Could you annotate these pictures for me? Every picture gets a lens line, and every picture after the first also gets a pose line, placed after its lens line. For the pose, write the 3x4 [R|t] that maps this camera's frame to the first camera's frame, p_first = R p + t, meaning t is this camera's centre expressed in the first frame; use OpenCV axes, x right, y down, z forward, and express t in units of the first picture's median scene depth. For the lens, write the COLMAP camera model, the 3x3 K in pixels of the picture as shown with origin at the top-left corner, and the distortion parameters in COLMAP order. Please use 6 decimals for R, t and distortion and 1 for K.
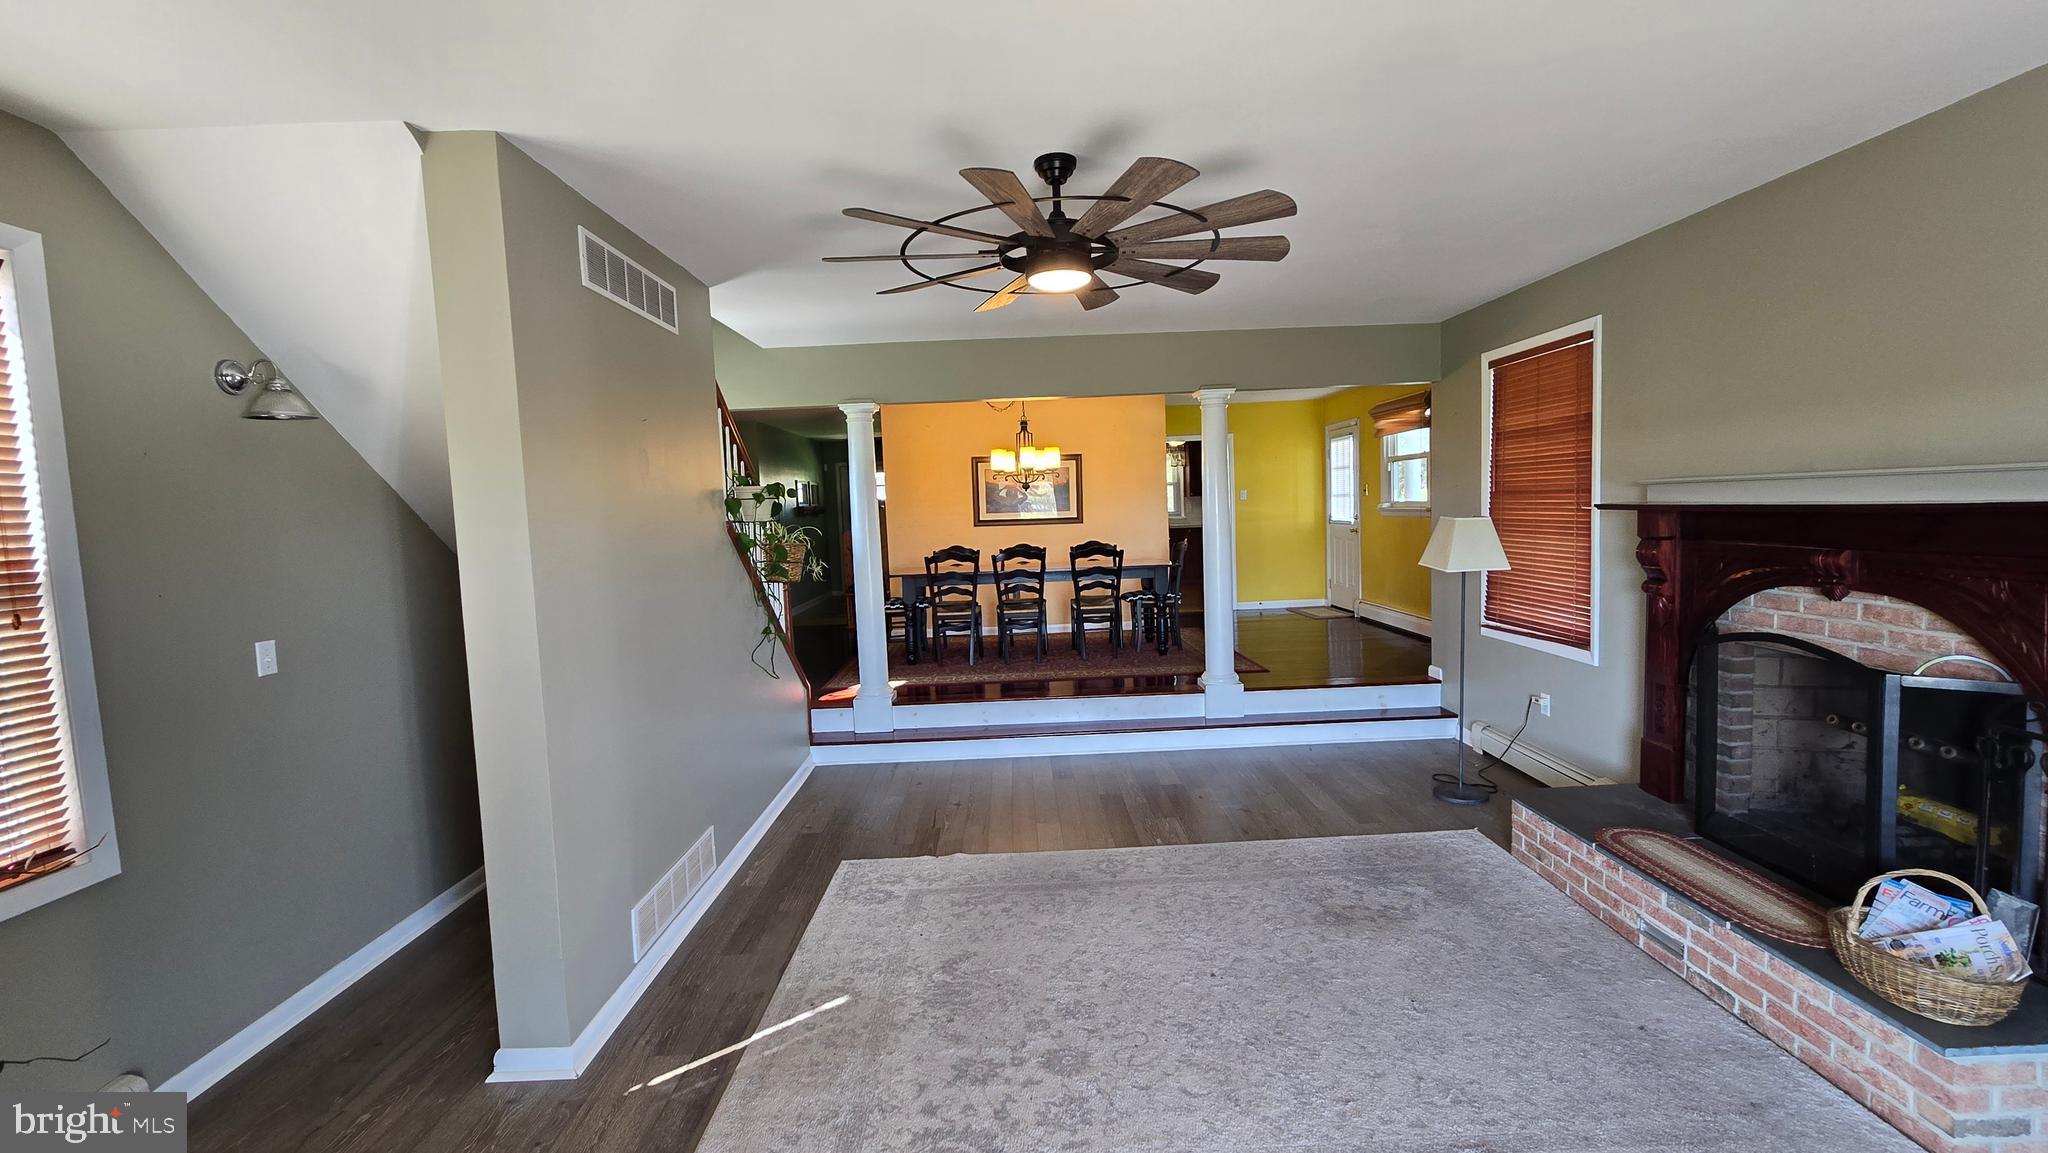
lens RADIAL K [[857.2, 0, 1024.0], [0, 857.2, 576.5], [0, 0, 1]] dist [-0.002344, 0.003636]
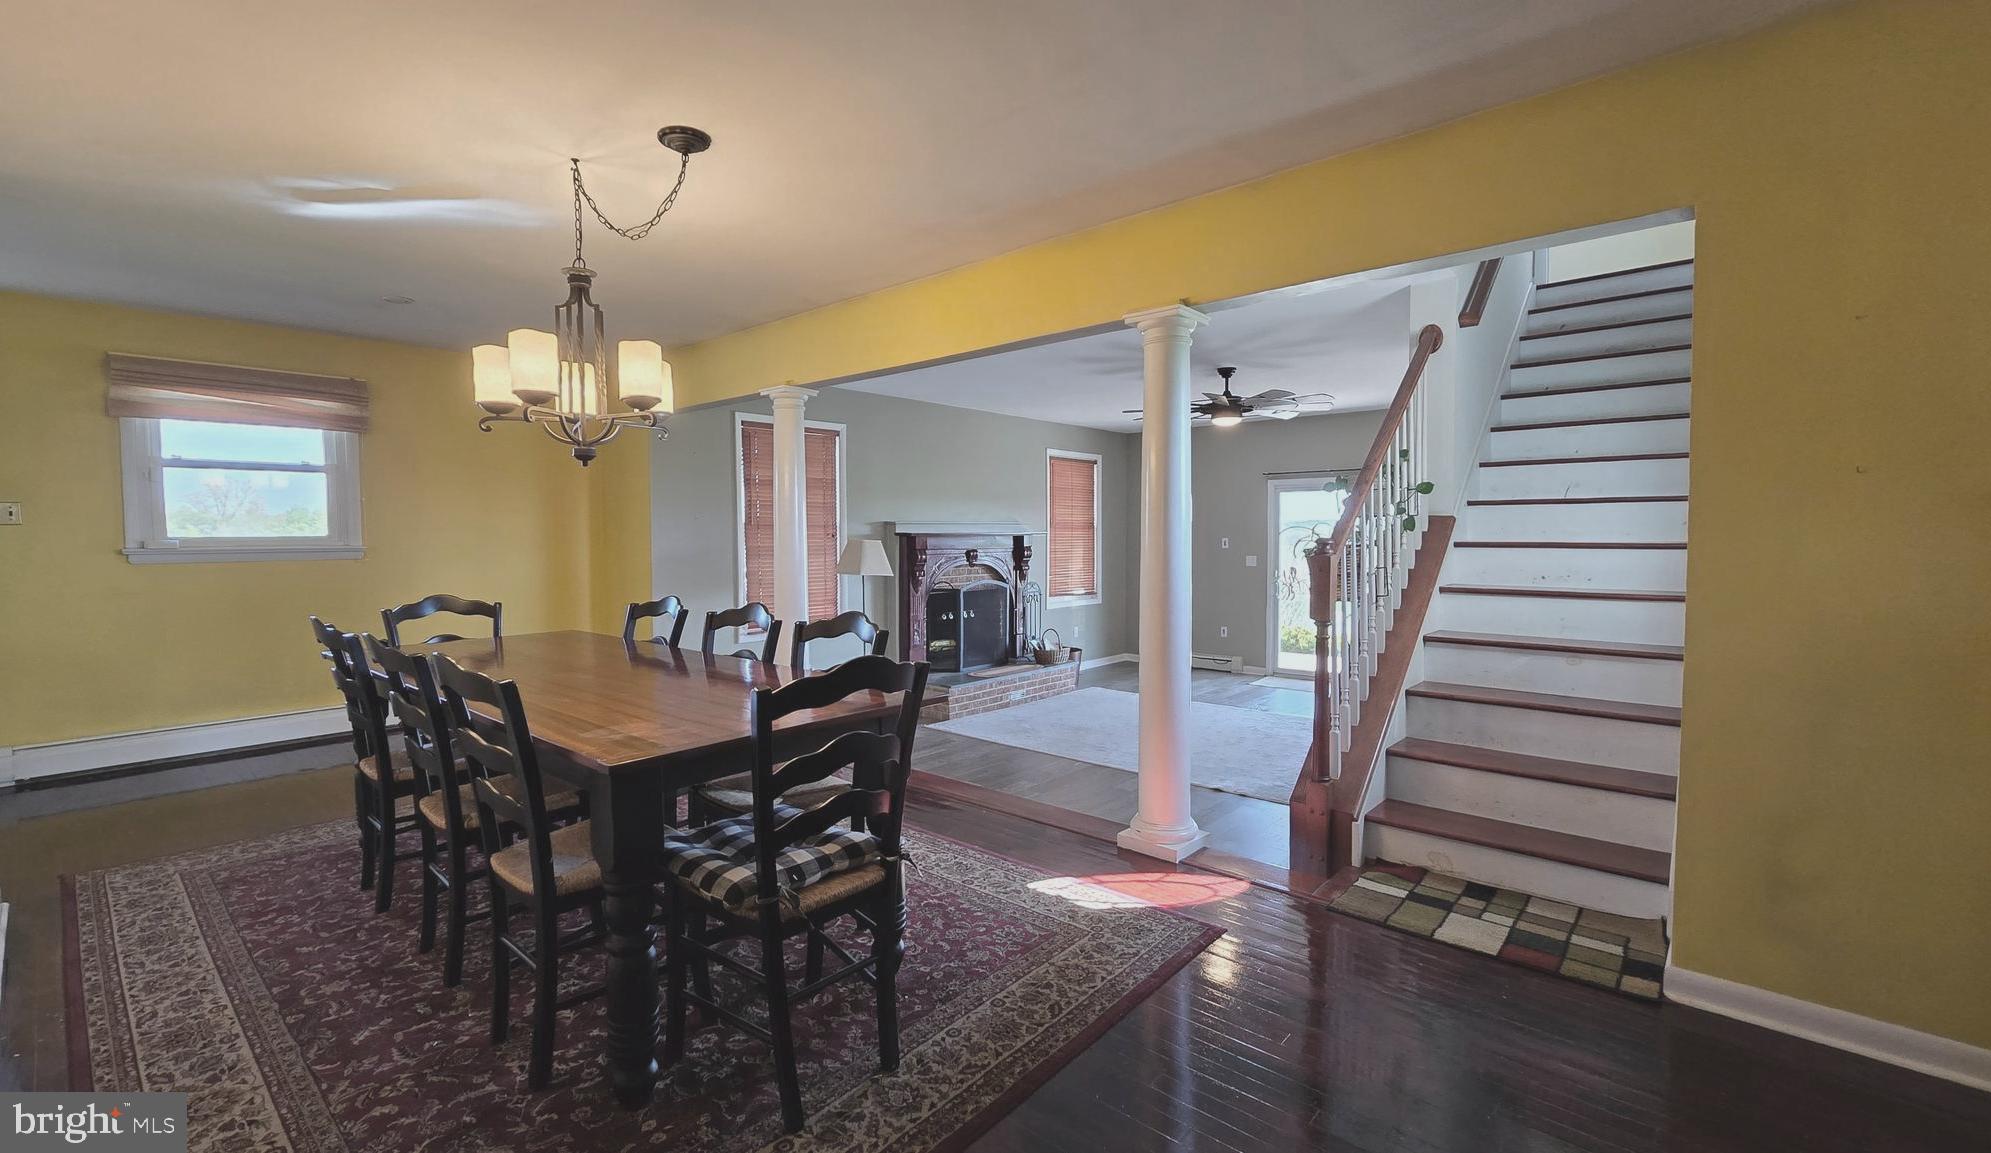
lens RADIAL K [[851.5, 0, 982.9], [0, 851.5, 575.2], [0, 0, 1]] dist [-0.000388, -0.000007]
pose [[-0.741009, 0.011127, 0.671403, -0.784594], [0.088646, 0.992733, 0.081385, -0.141435], [-0.665619, 0.119824, -0.736610, 2.470826]]
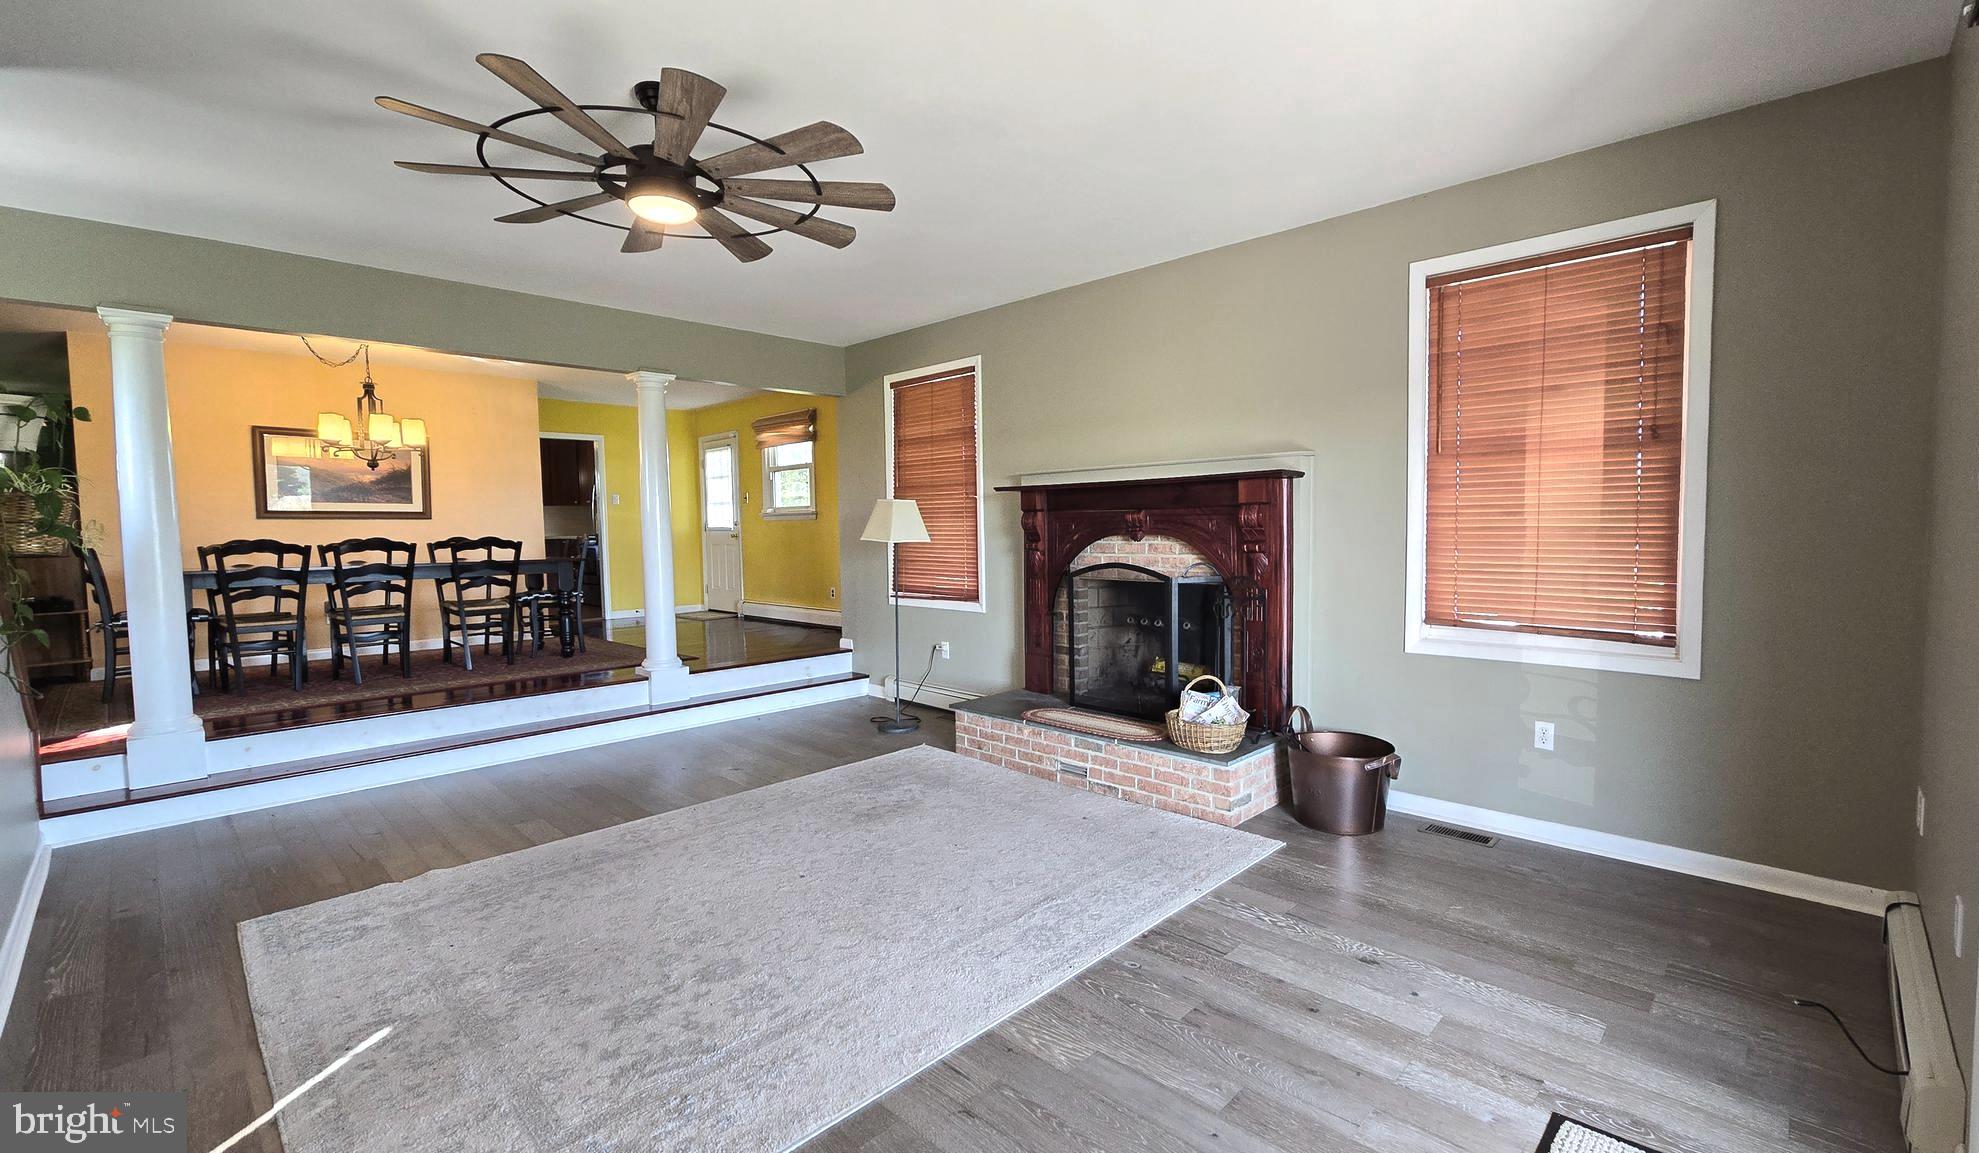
lens RADIAL K [[846.9, 0, 1028.4], [0, 846.9, 579.8], [0, 0, 1]] dist [-0.001650, -0.000129]
pose [[0.699651, -0.016827, 0.714287, -0.292870], [0.044481, 0.998809, -0.020041, 0.100327], [-0.713099, 0.045794, 0.699566, 0.011550]]
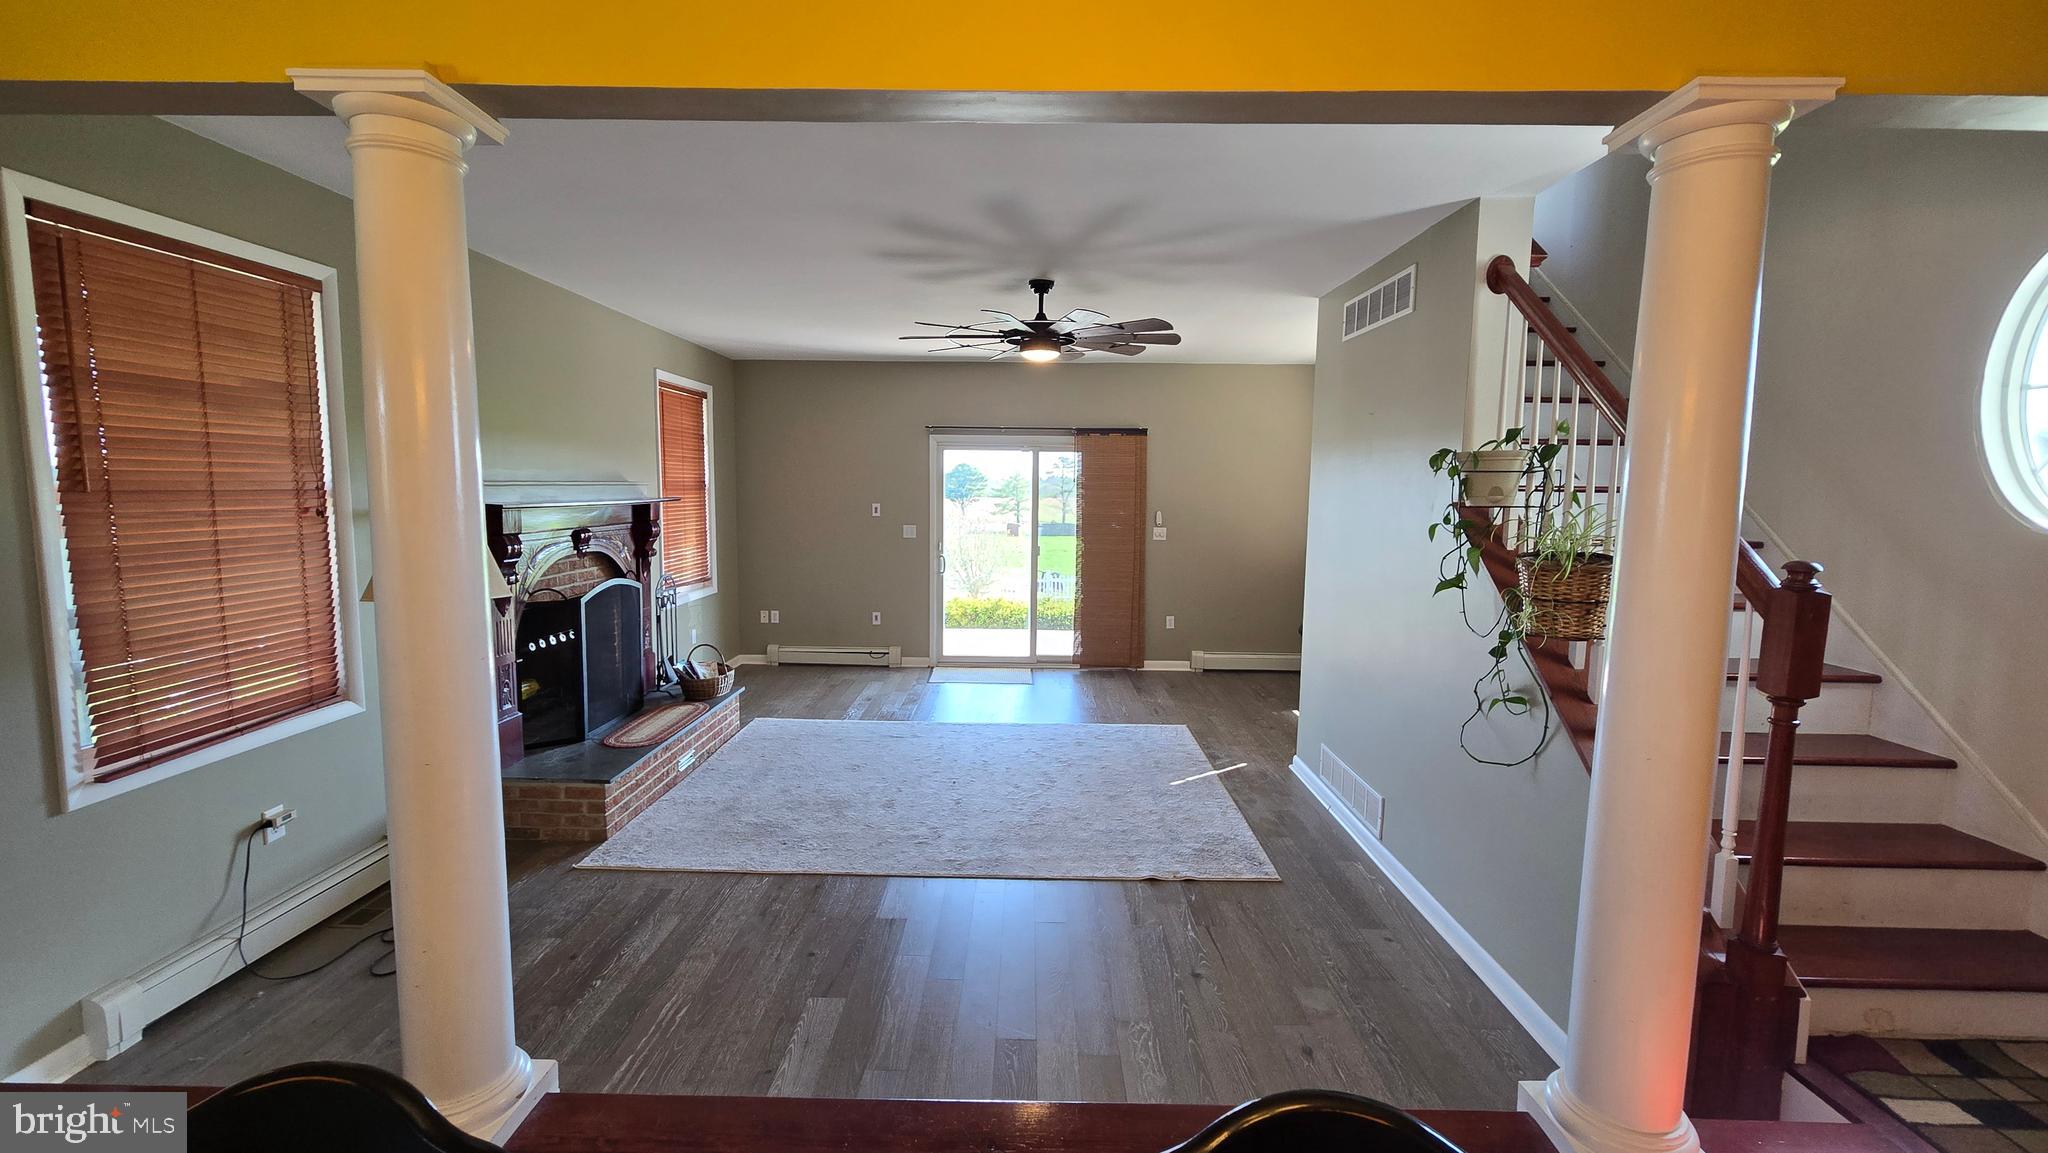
lens RADIAL K [[841.1, 0, 1018.5], [0, 841.1, 575.9], [0, 0, 1]] dist [0.000981, 0.000572]
pose [[-0.999280, 0.024081, 0.029309, 0.035763], [0.029144, 0.981955, 0.186855, -0.181485], [-0.024280, 0.187575, -0.981950, 2.107113]]
